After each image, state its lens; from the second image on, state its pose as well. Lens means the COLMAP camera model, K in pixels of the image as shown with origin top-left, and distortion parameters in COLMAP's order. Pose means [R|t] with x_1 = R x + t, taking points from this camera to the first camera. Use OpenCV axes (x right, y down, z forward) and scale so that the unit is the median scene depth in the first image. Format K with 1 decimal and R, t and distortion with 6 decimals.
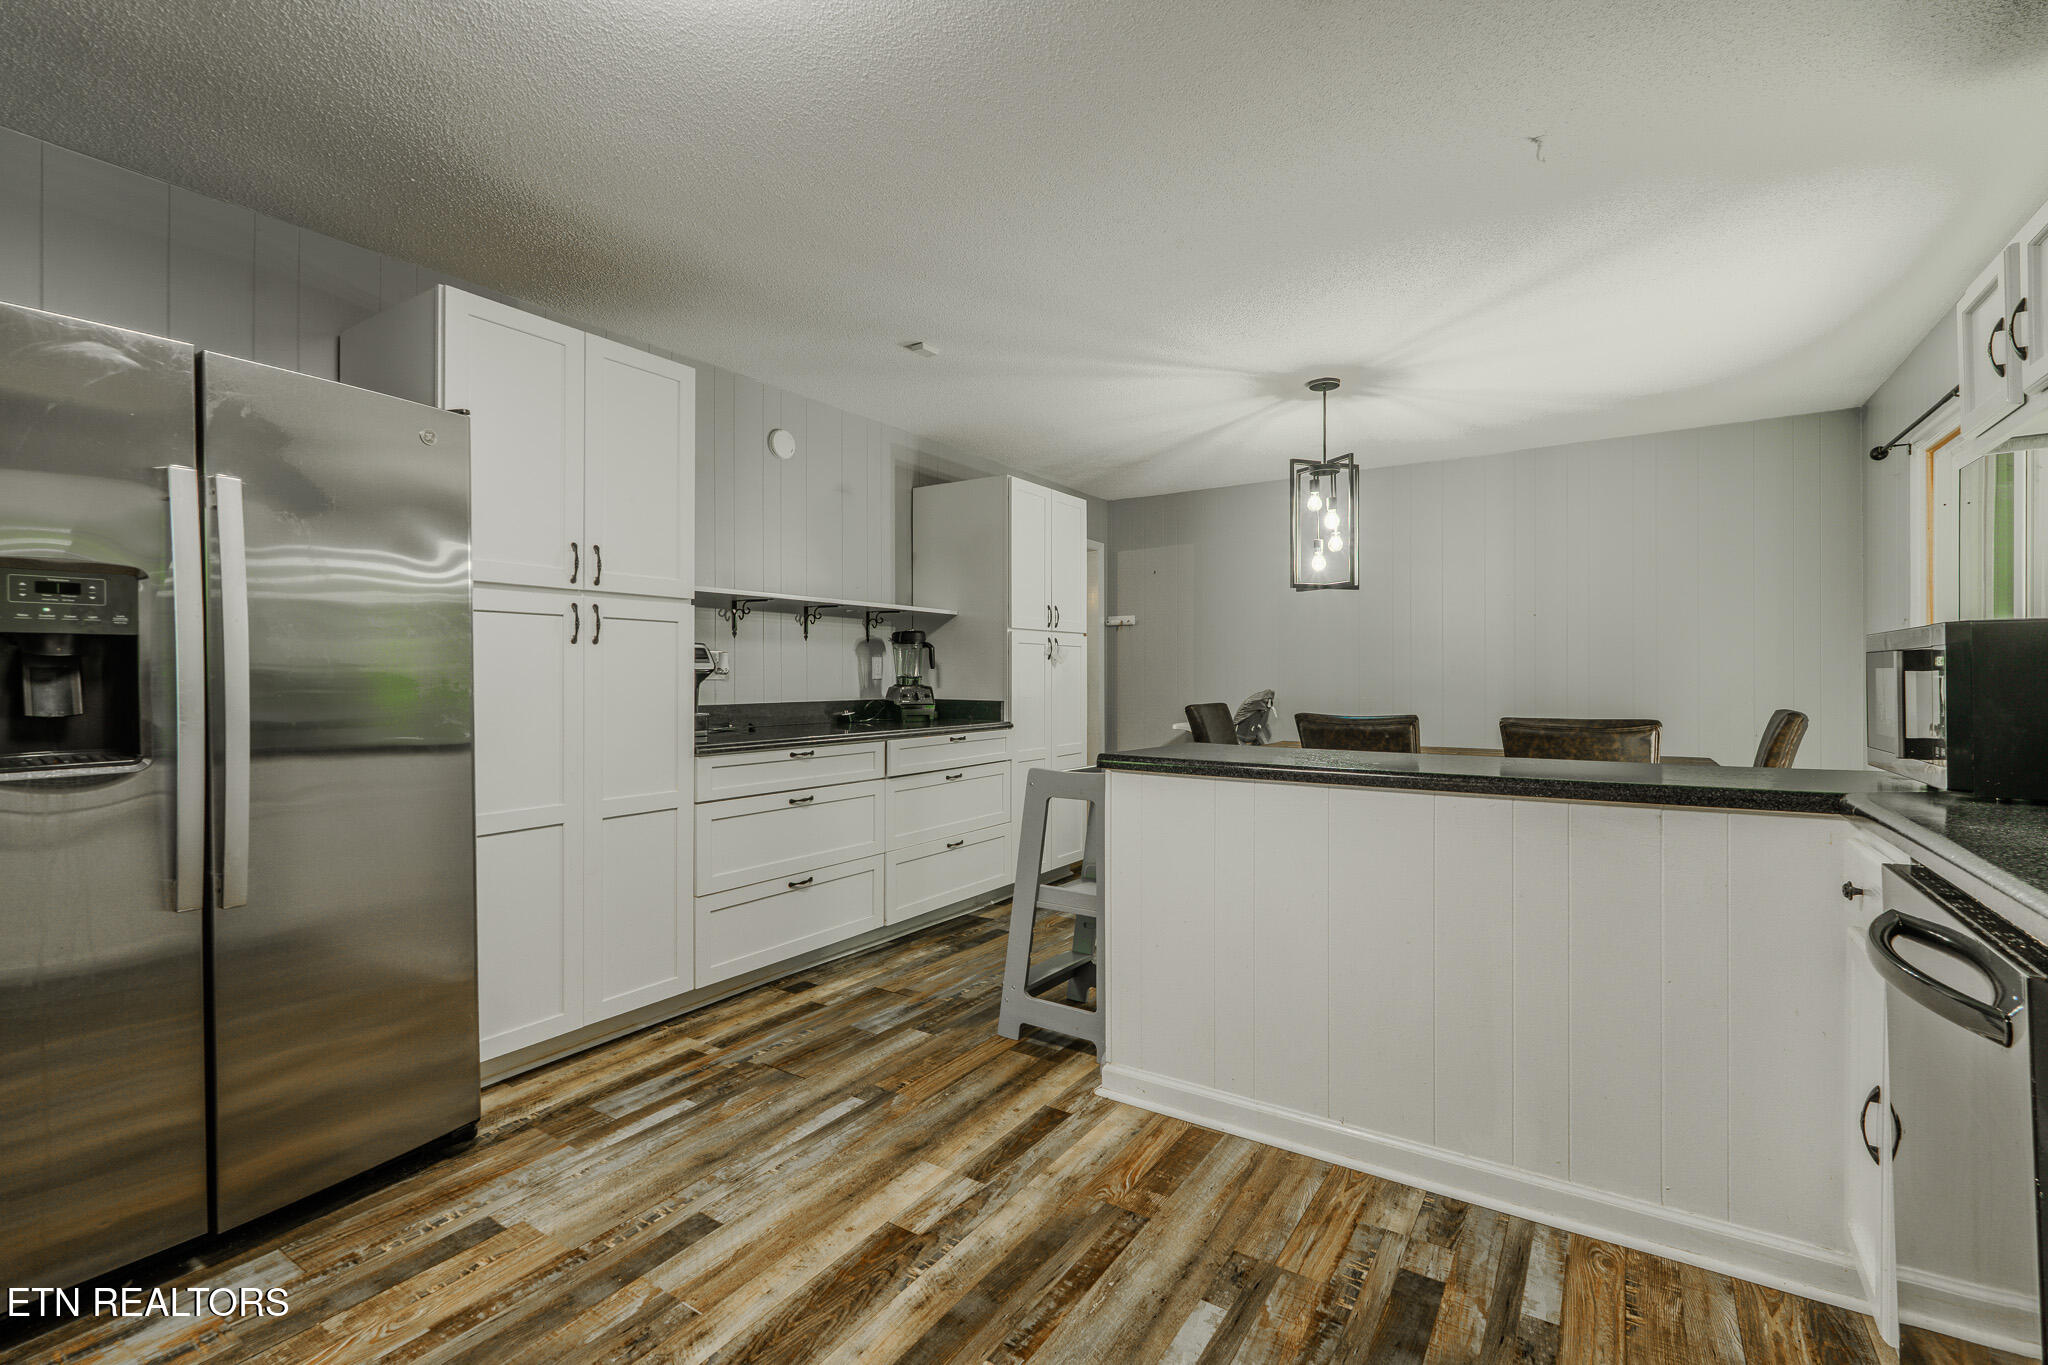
lens RADIAL K [[906.6, 0, 1024.0], [0, 906.6, 682.5], [0, 0, 1]] dist [-0.001876, -0.000211]
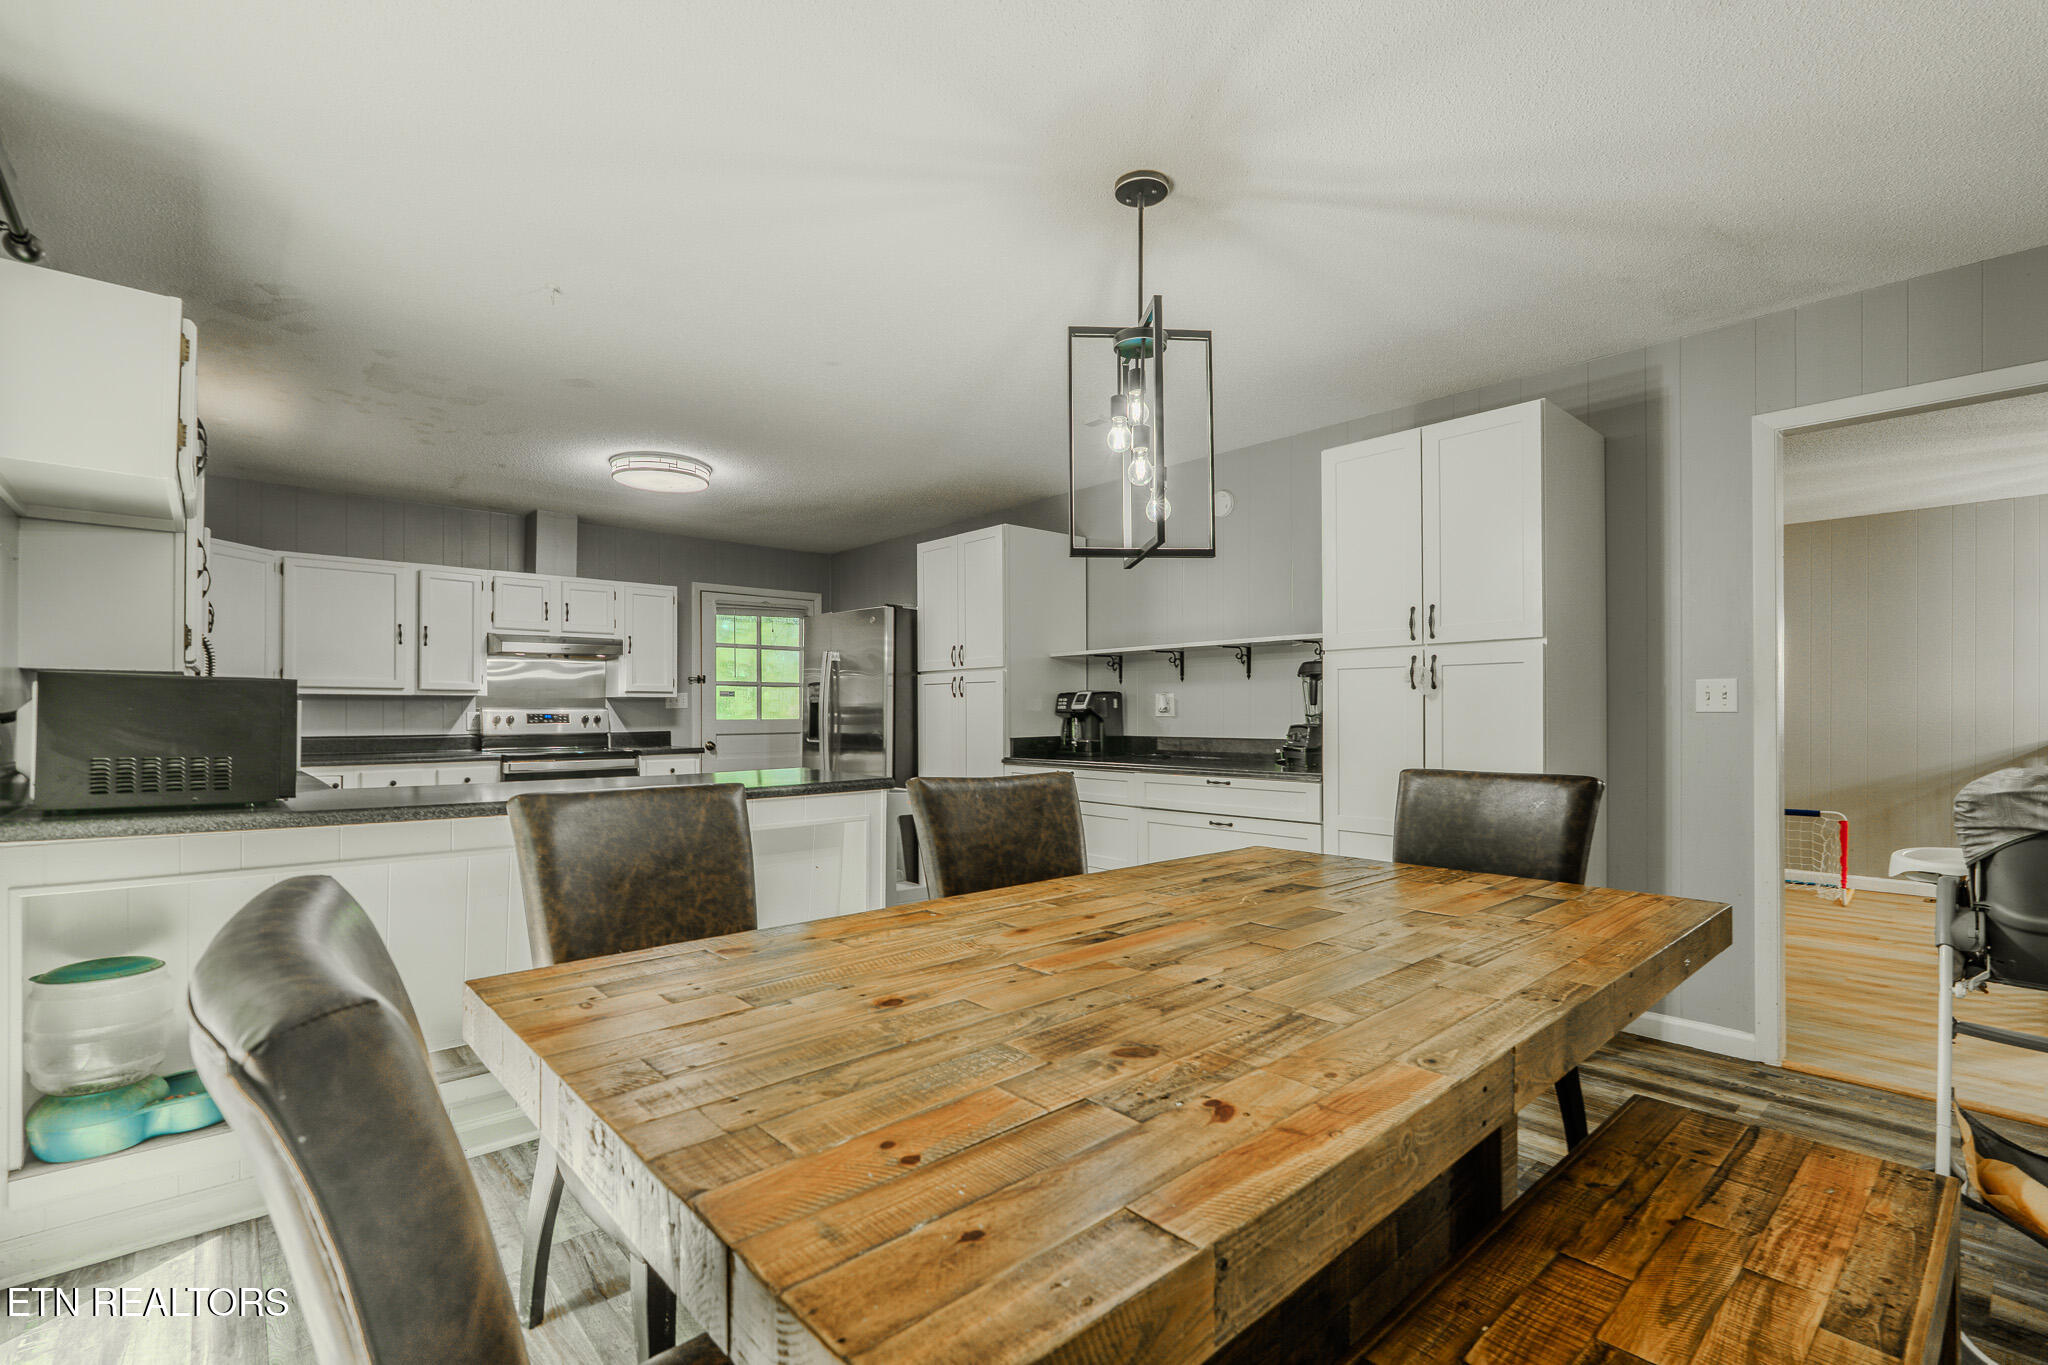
lens RADIAL K [[915.4, 0, 1029.7], [0, 915.4, 705.0], [0, 0, 1]] dist [0.001321, -0.003707]
pose [[-0.249764, -0.008687, -0.968268, 1.449465], [-0.004051, 0.999960, -0.007927, -0.012196], [0.968298, 0.001943, -0.249789, 1.747213]]
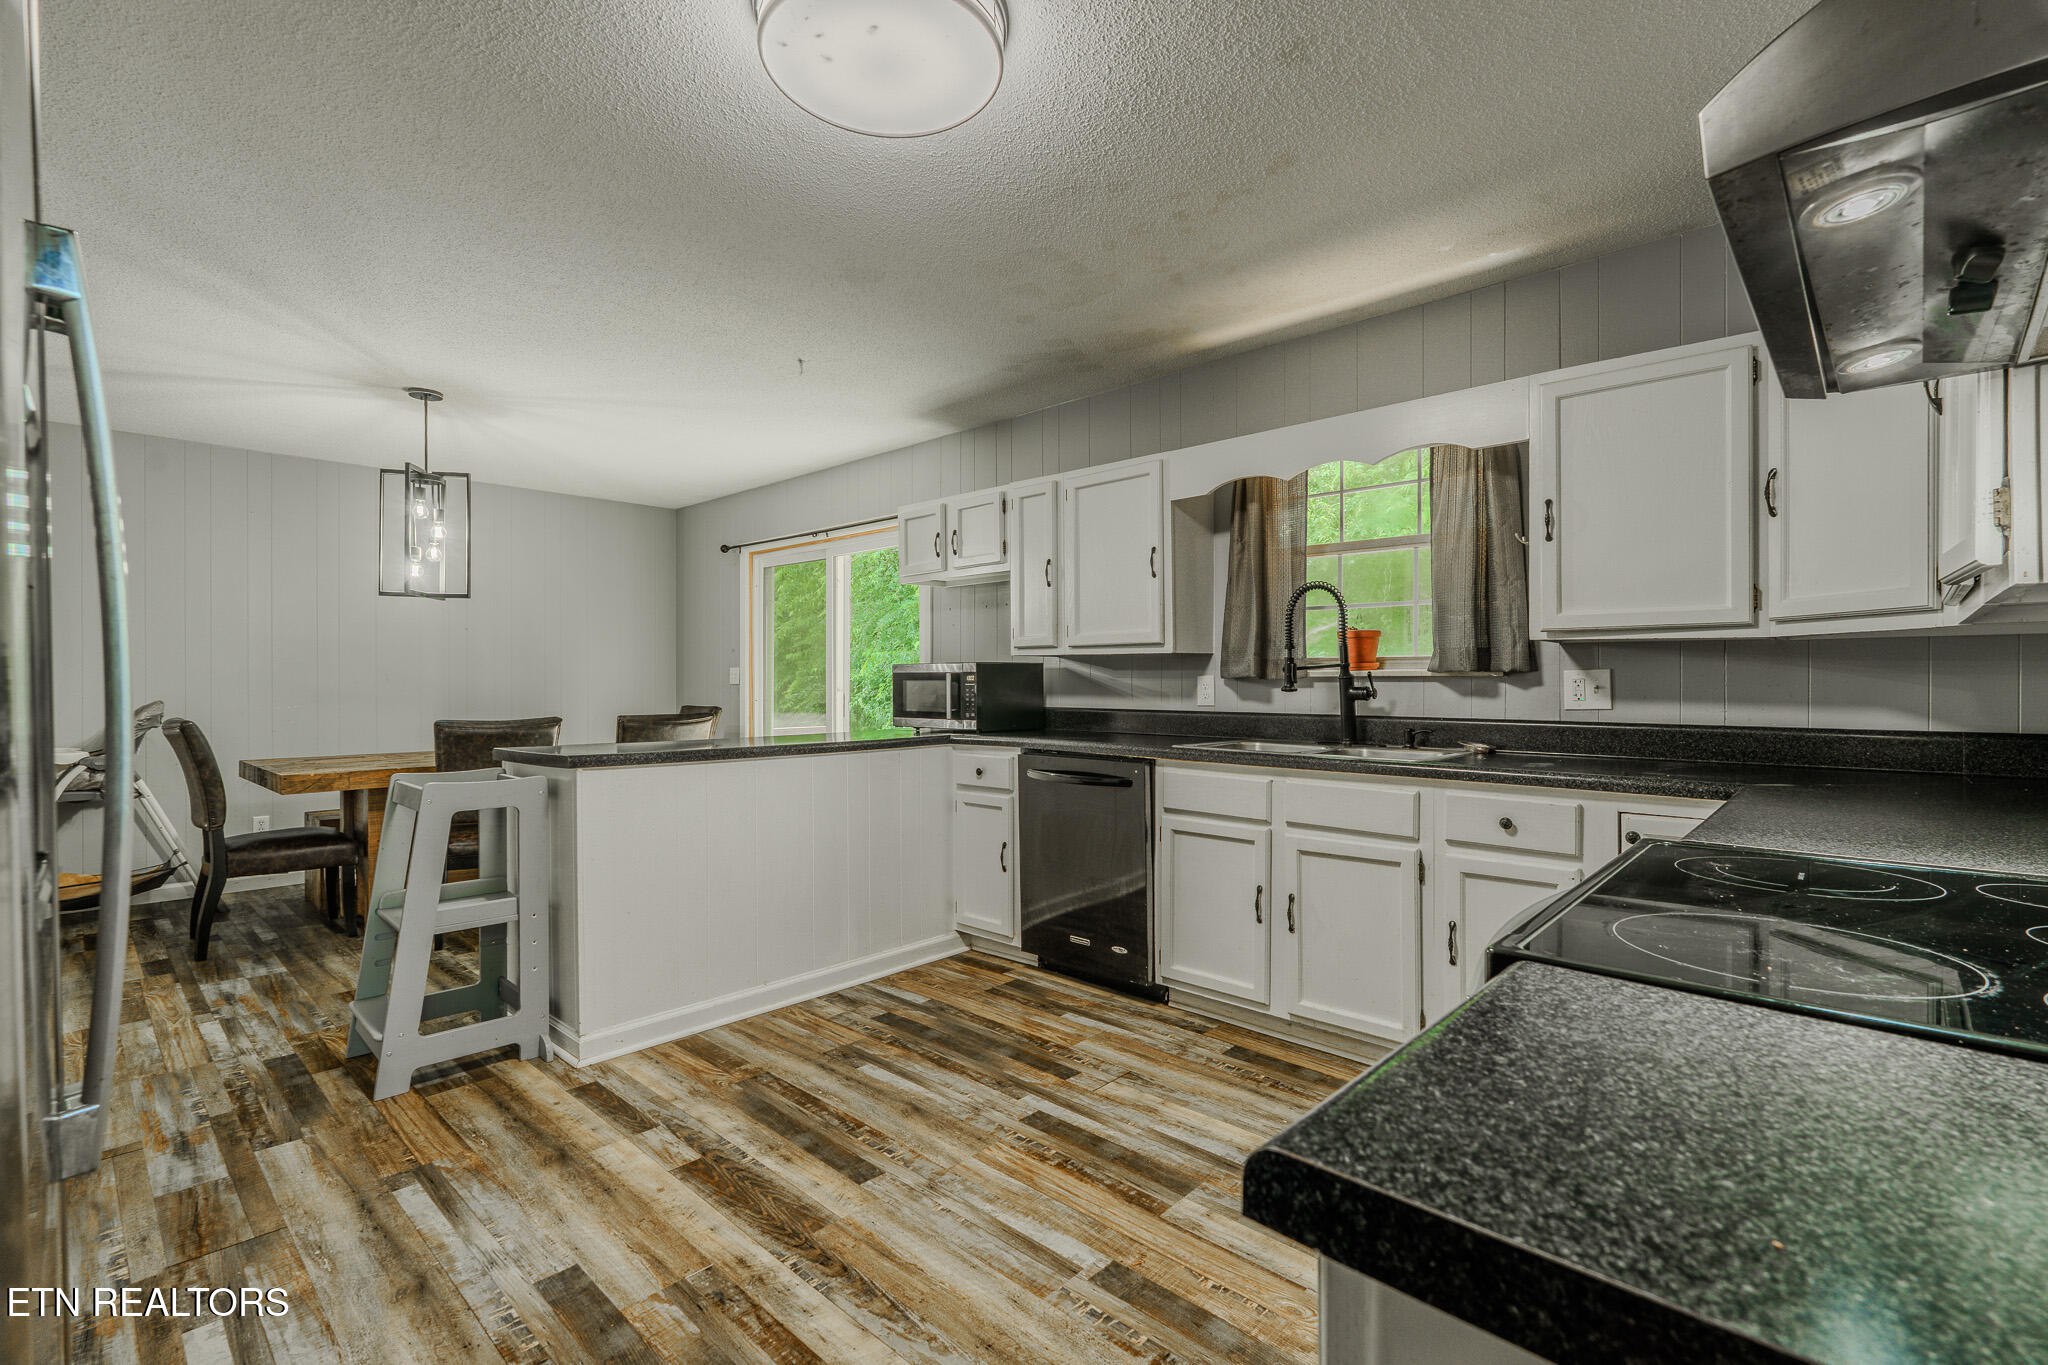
lens RADIAL K [[901.4, 0, 1028.5], [0, 901.4, 677.6], [0, 0, 1]] dist [-0.003602, -0.000626]
pose [[0.160302, 0.005696, 0.987052, -0.896267], [0.007487, 0.999948, -0.006986, -0.002463], [-0.987040, 0.008510, 0.160251, 0.287461]]
